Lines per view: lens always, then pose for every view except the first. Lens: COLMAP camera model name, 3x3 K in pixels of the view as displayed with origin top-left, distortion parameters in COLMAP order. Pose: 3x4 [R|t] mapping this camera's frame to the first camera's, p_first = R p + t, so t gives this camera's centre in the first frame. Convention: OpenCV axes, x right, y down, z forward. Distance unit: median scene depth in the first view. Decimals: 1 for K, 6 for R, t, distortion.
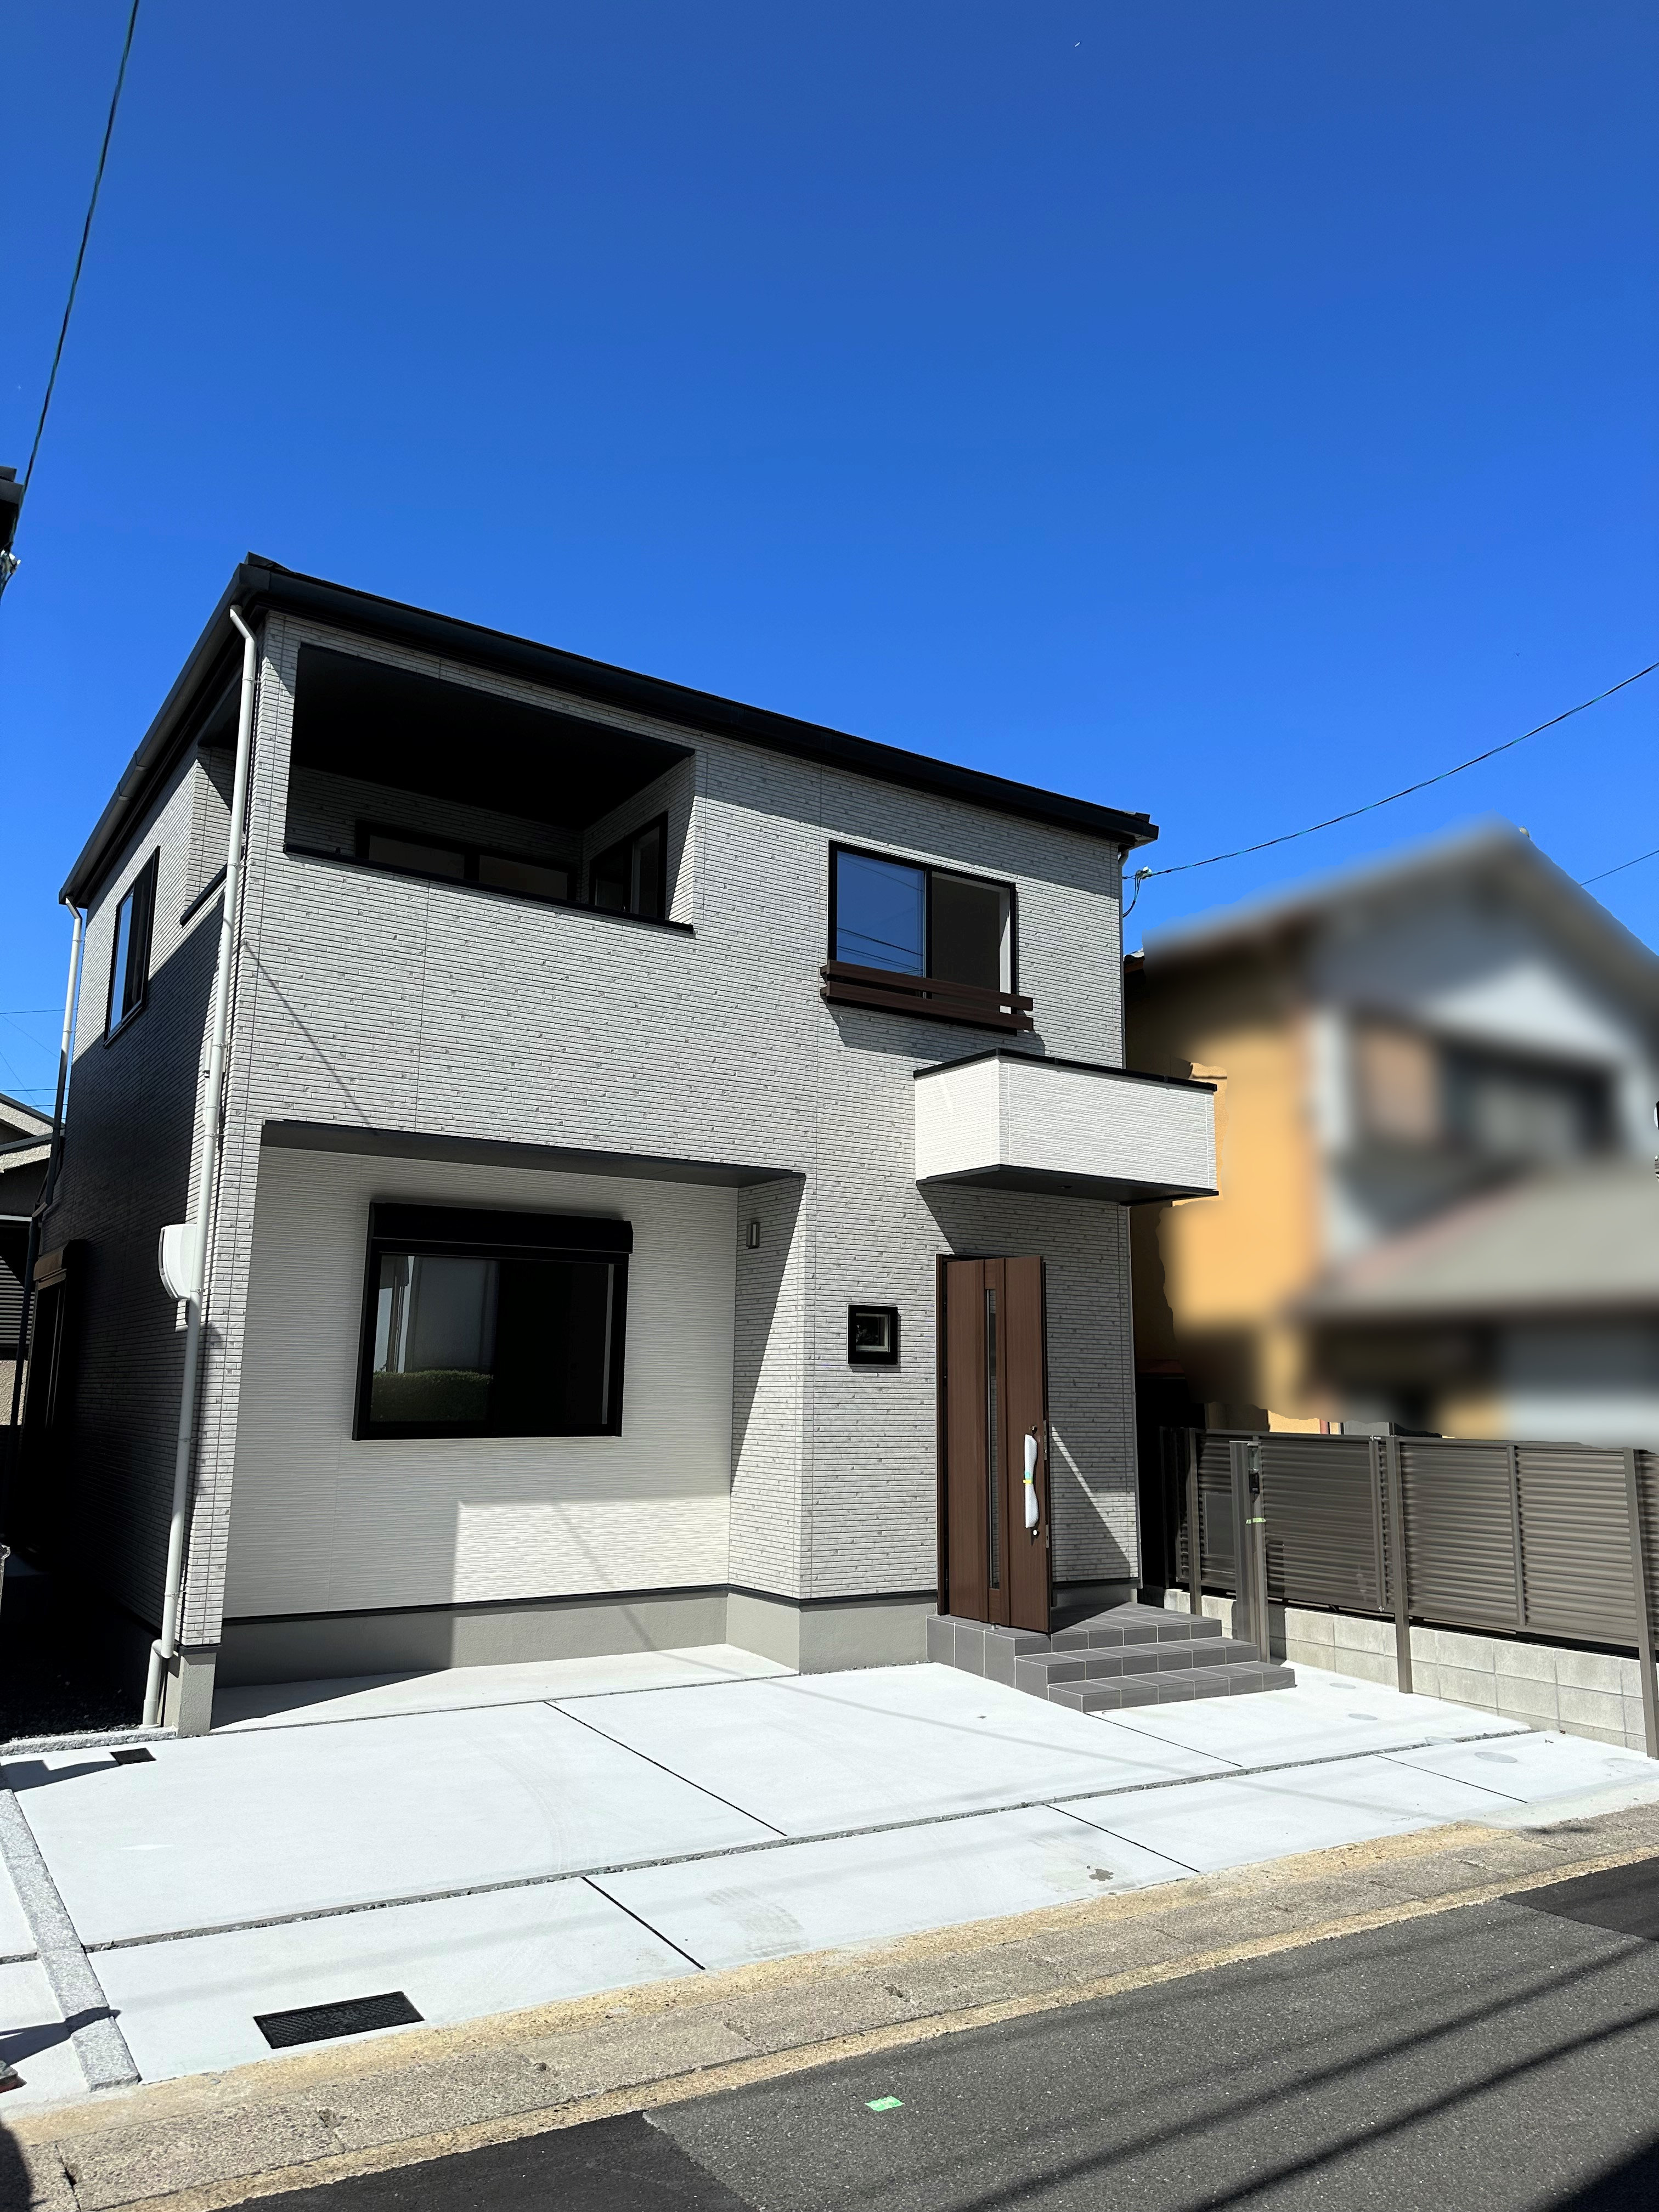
lens RADIAL K [[1553.7, 0, 829.5], [0, 1553.7, 1106.0], [0, 0, 1]] dist [0.120265, -0.176864]
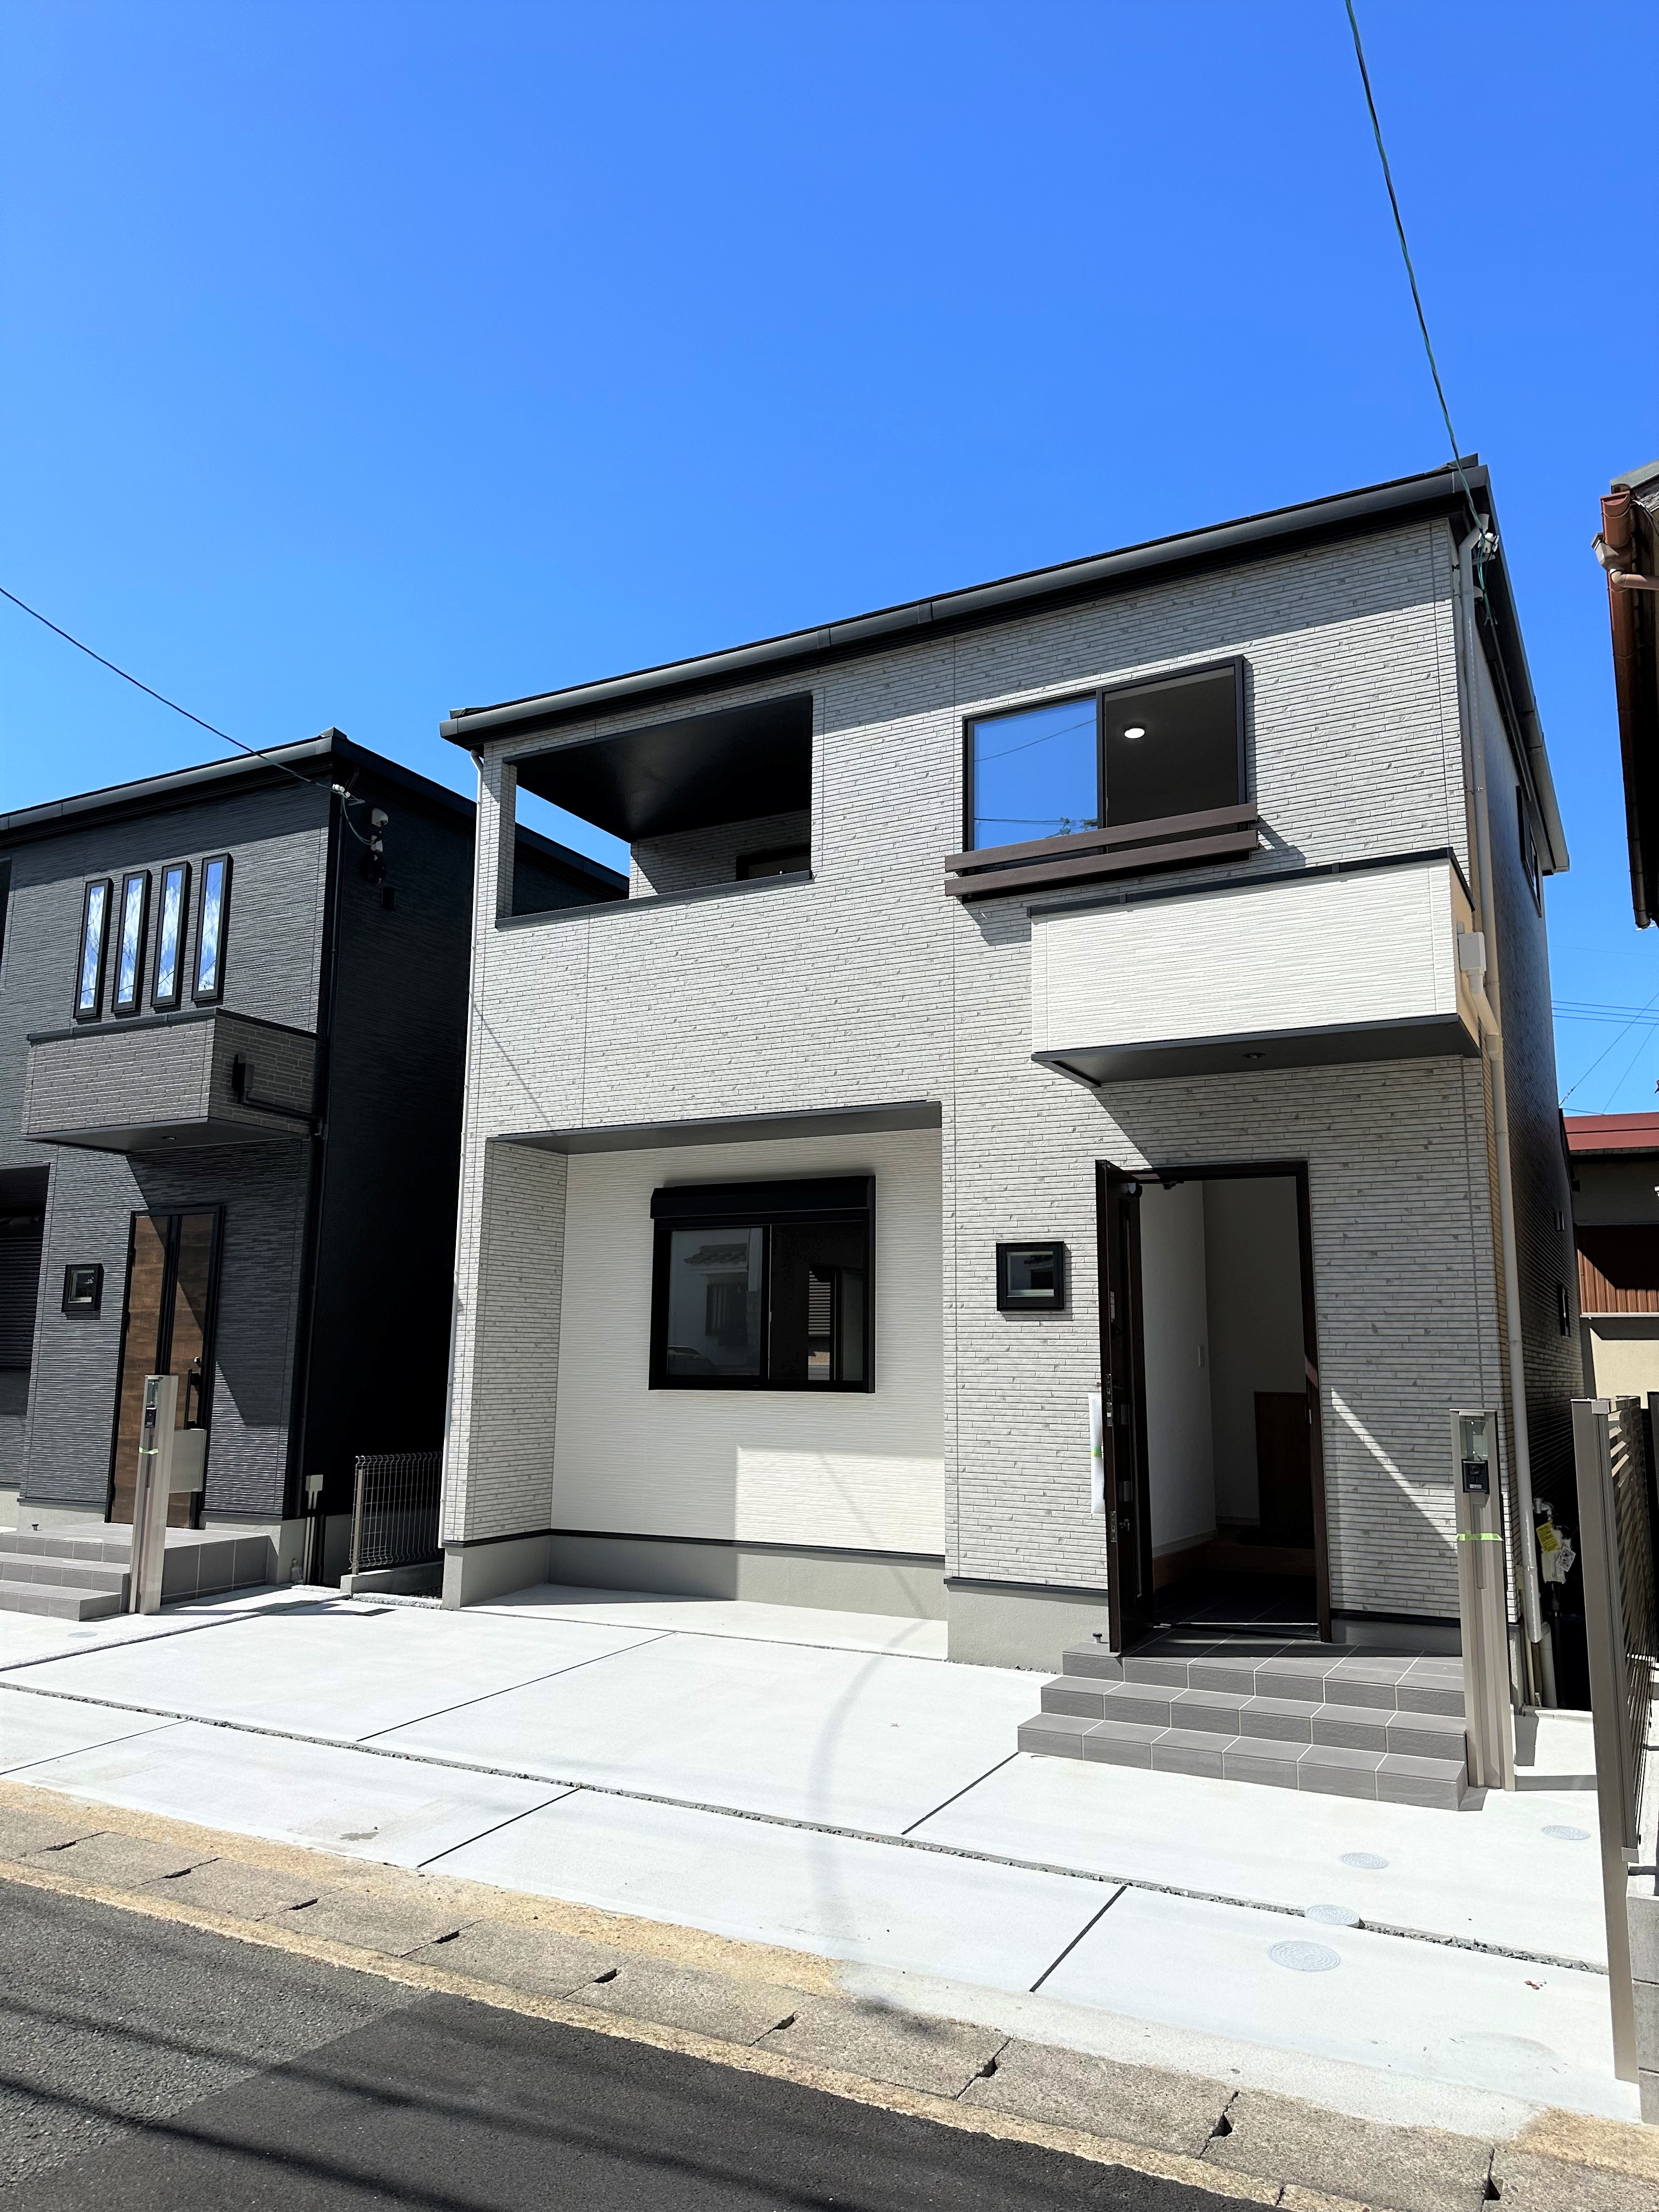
lens RADIAL K [[1553.7, 0, 829.5], [0, 1553.7, 1106.0], [0, 0, 1]] dist [0.120265, -0.176864]
pose [[0.477334, -0.156613, -0.864653, 0.734823], [0.155143, 0.983552, -0.092502, 0.120725], [0.864918, -0.089990, 0.493780, 0.512004]]
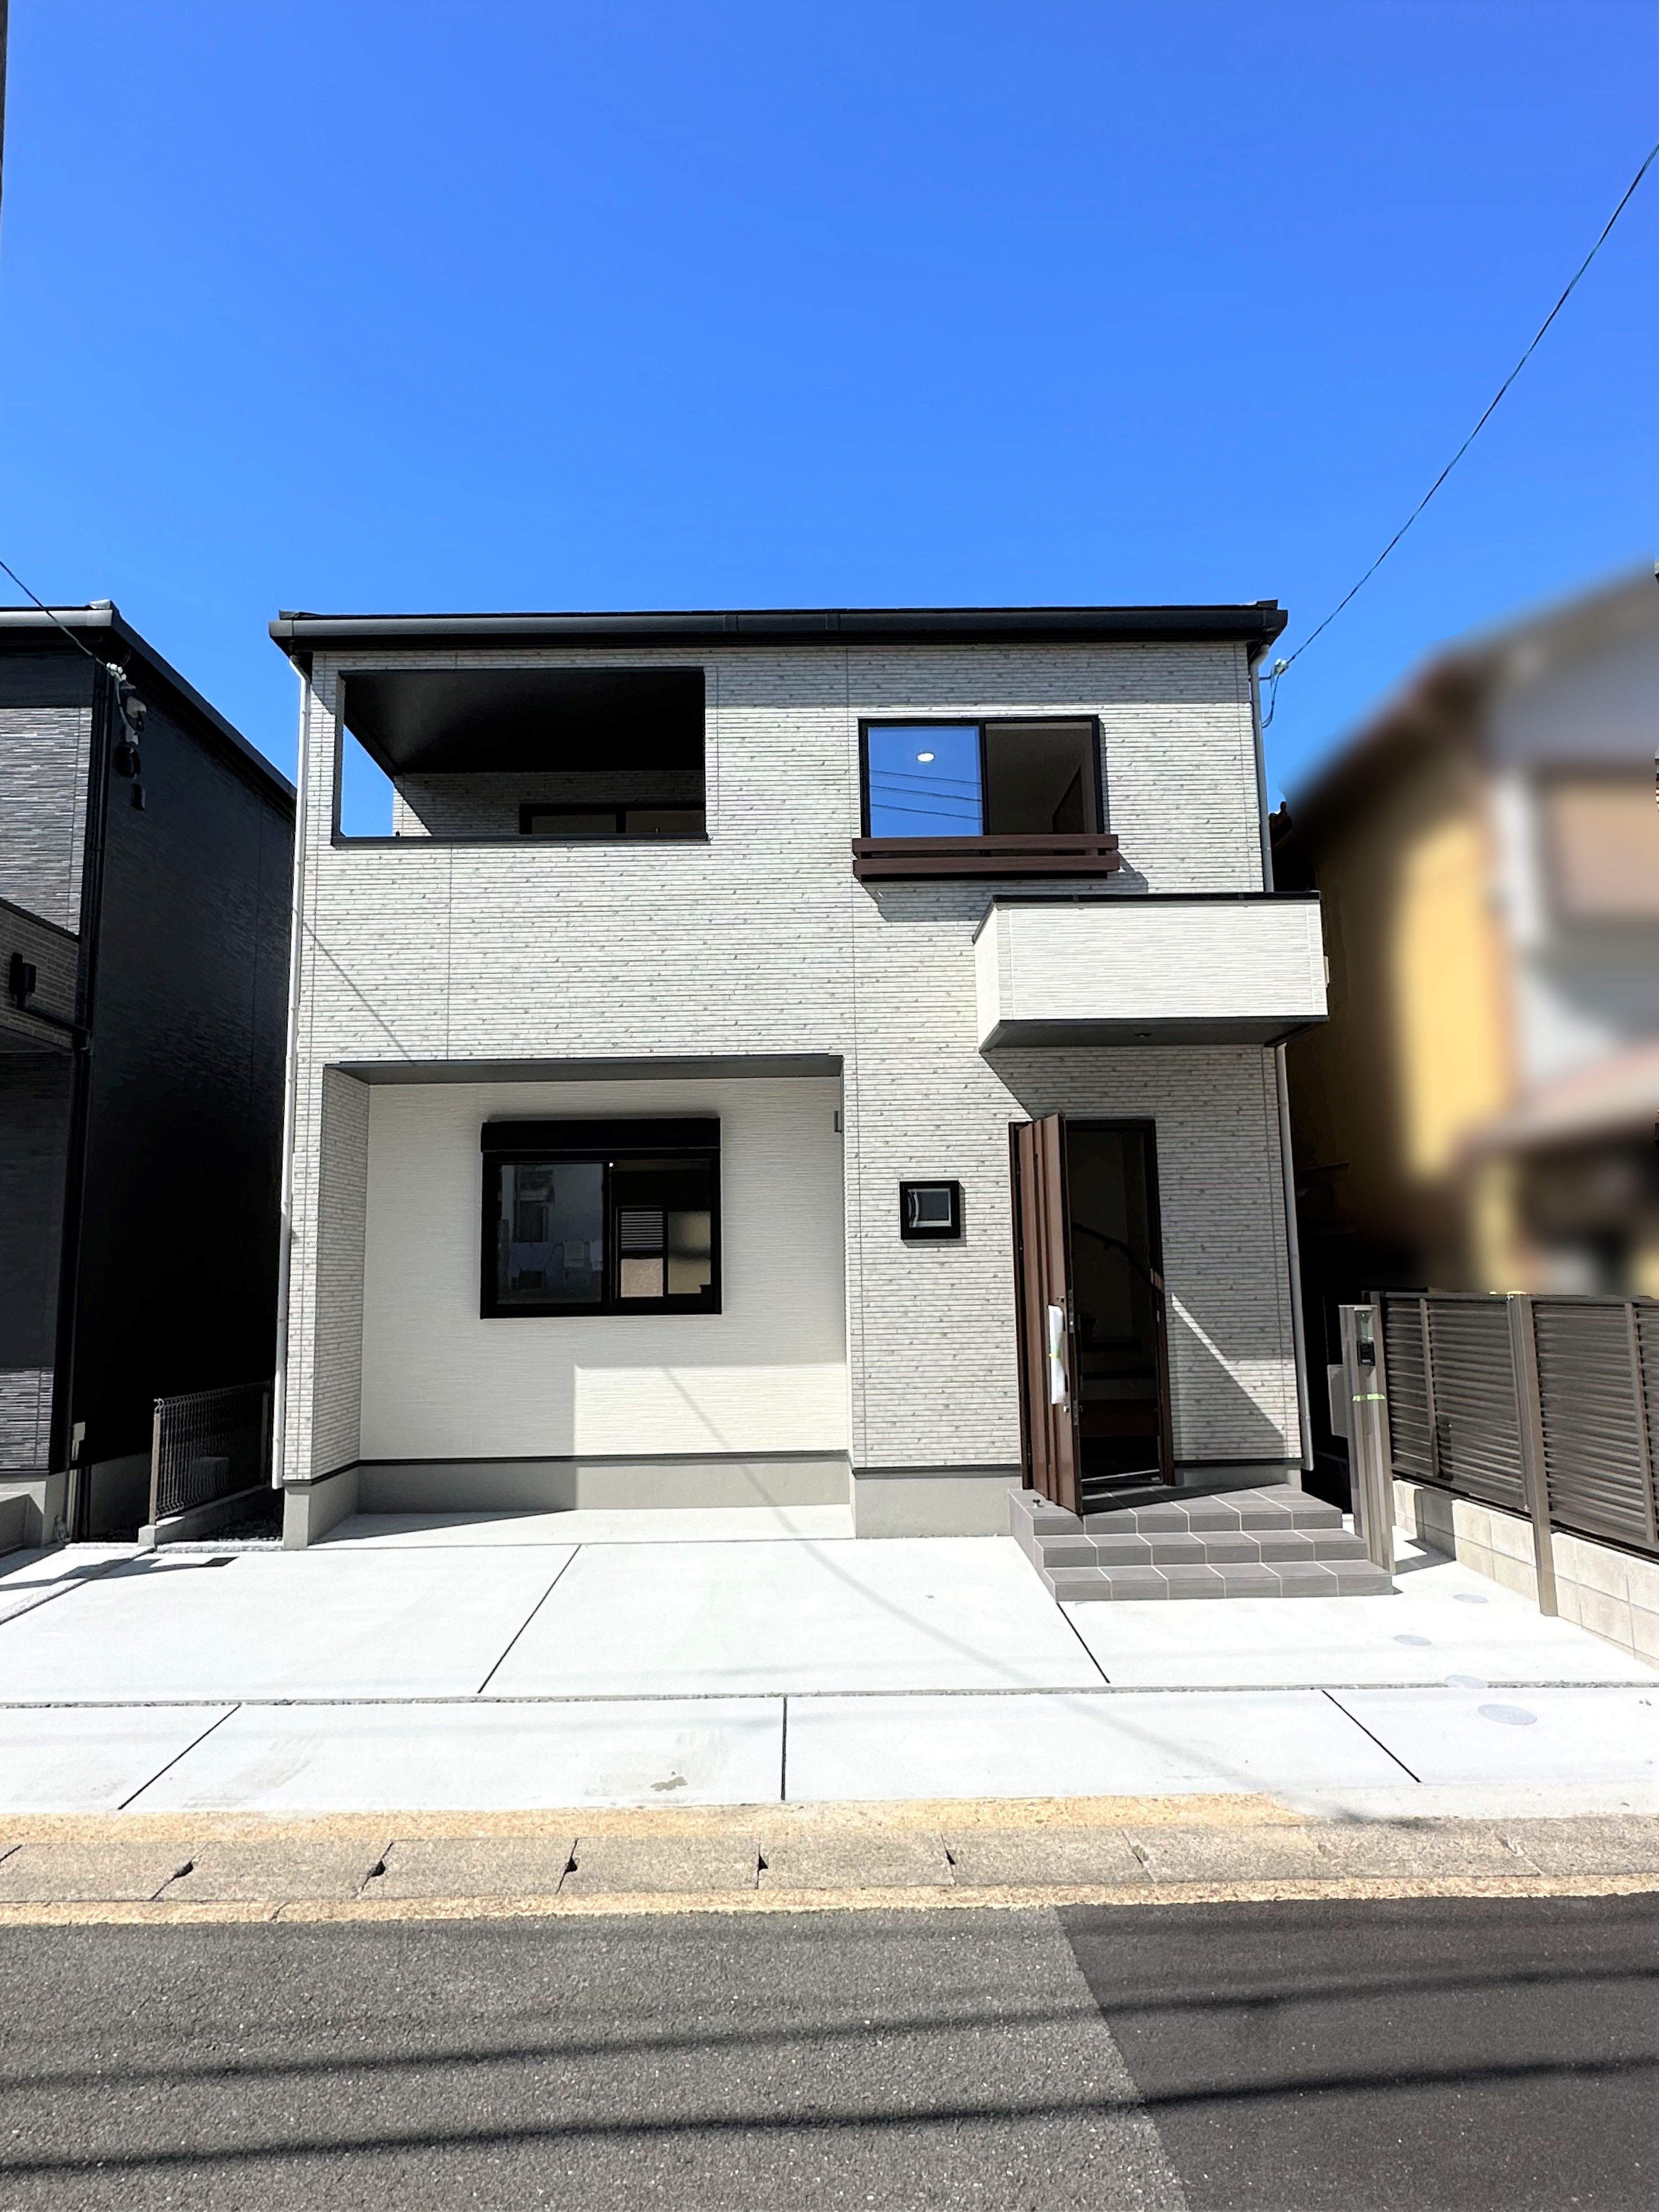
lens RADIAL K [[1304.1, 0, 829.5], [0, 1304.1, 1106.0], [0, 0, 1]] dist [-0.003503, -0.000721]
pose [[0.844884, -0.099707, -0.525576, 0.424472], [0.126199, 0.991896, 0.014697, 0.063892], [0.519851, -0.078744, 0.850620, 0.278471]]
